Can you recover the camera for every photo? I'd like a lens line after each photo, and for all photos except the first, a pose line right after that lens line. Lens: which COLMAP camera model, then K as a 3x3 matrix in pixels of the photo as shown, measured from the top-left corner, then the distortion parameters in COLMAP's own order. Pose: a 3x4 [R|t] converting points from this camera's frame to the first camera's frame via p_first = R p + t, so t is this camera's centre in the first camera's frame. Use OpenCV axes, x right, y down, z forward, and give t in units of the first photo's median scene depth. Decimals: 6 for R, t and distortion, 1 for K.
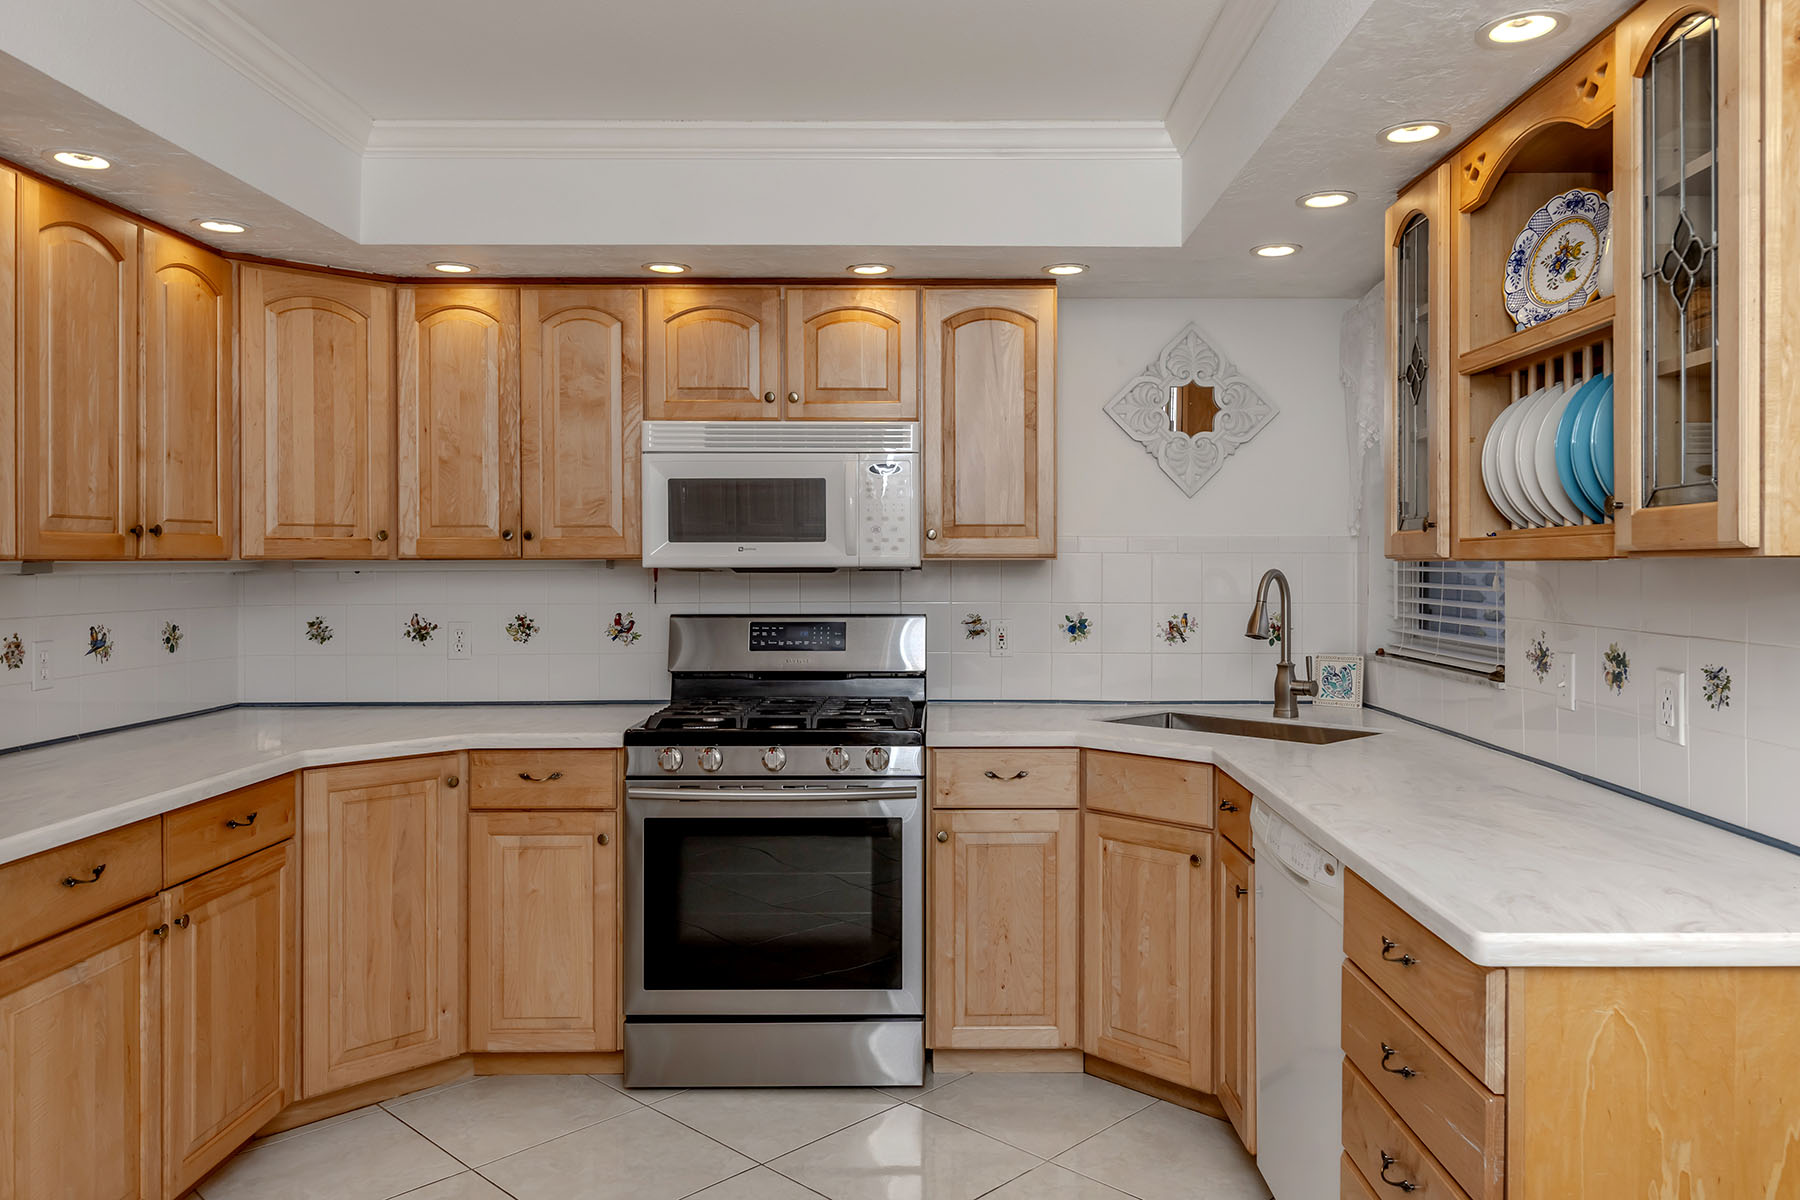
lens RADIAL K [[1270.2, 0, 897.5], [0, 1270.2, 549.3], [0, 0, 1]] dist [0.000437, -0.002539]
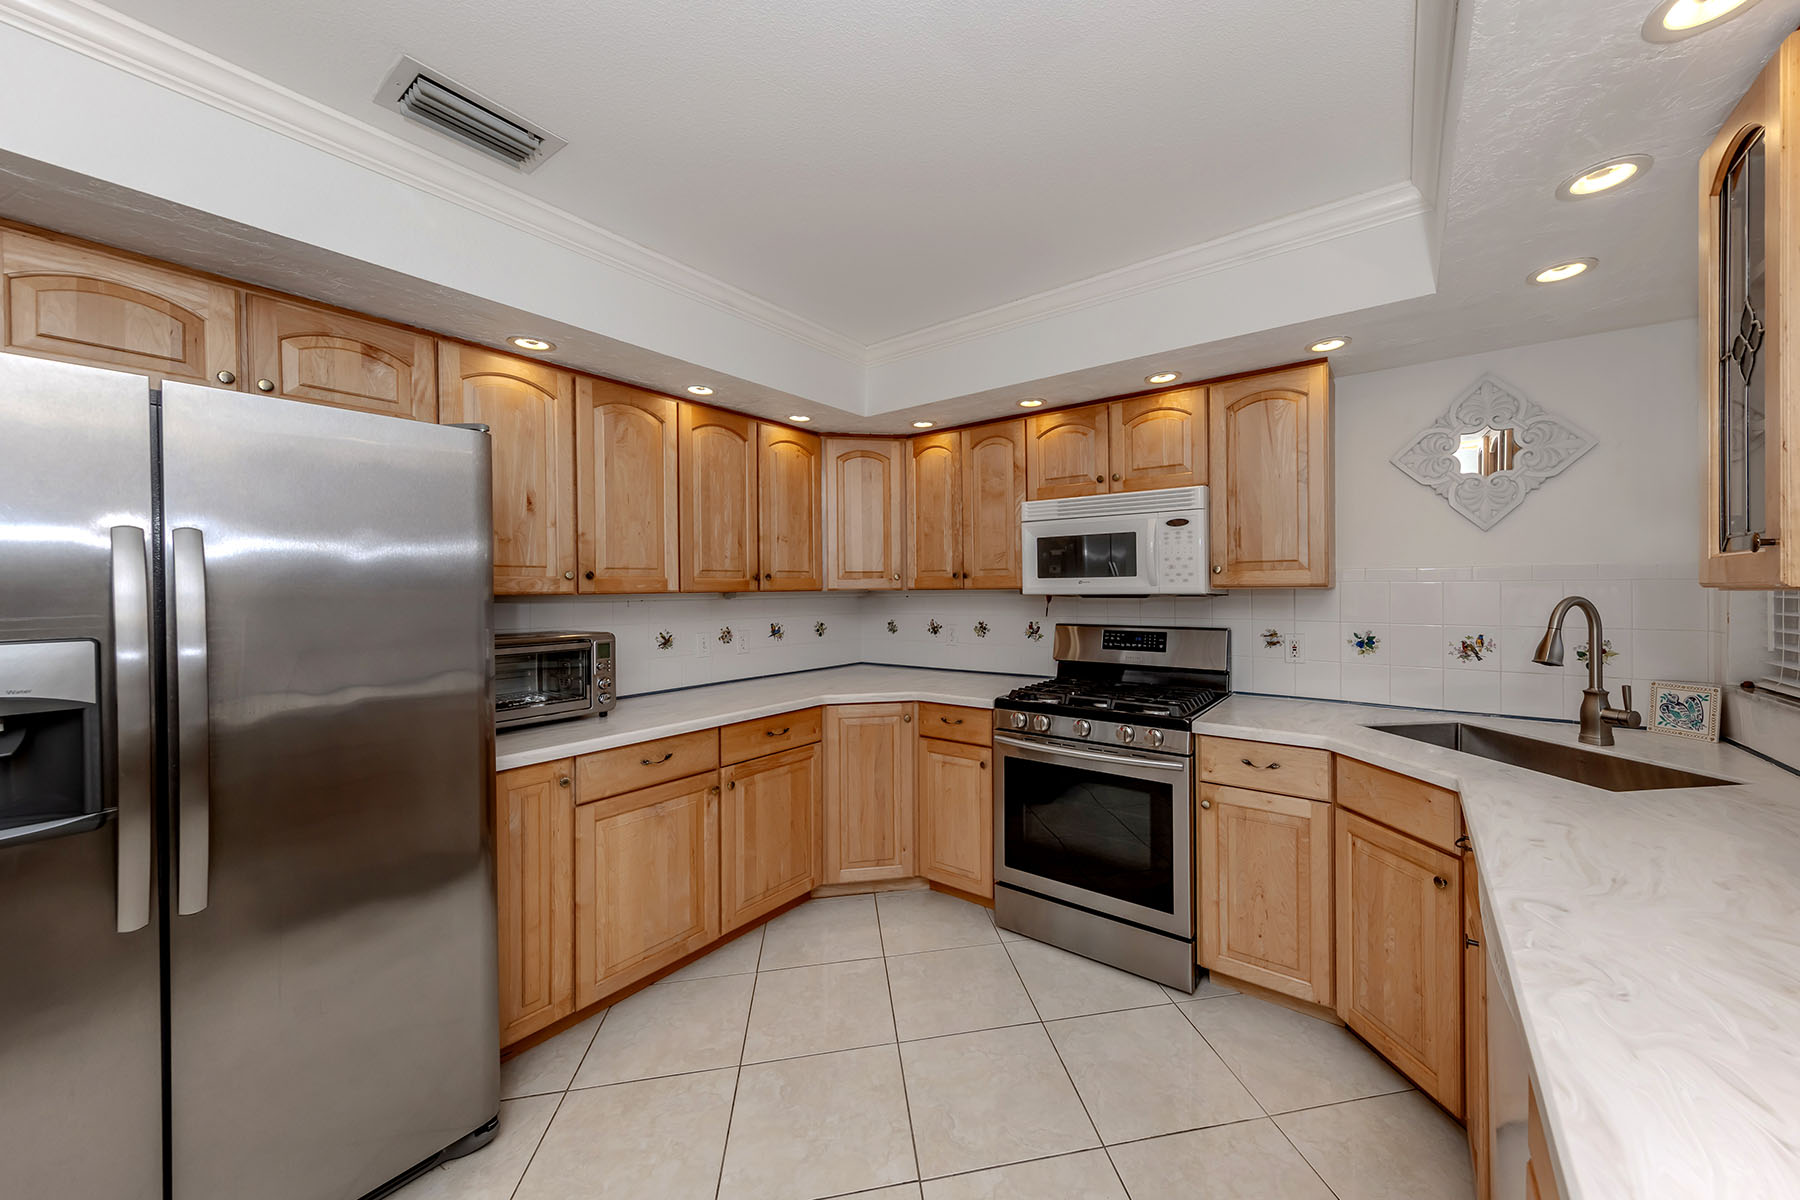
lens RADIAL K [[708.8, 0, 783.5], [0, 708.8, 588.2], [0, 0, 1]] dist [0.000821, 0.000123]
pose [[0.825866, -0.008433, -0.563803, 0.064831], [0.012666, 0.999913, 0.003597, -0.000596], [0.563724, -0.010111, 0.825902, 0.123382]]
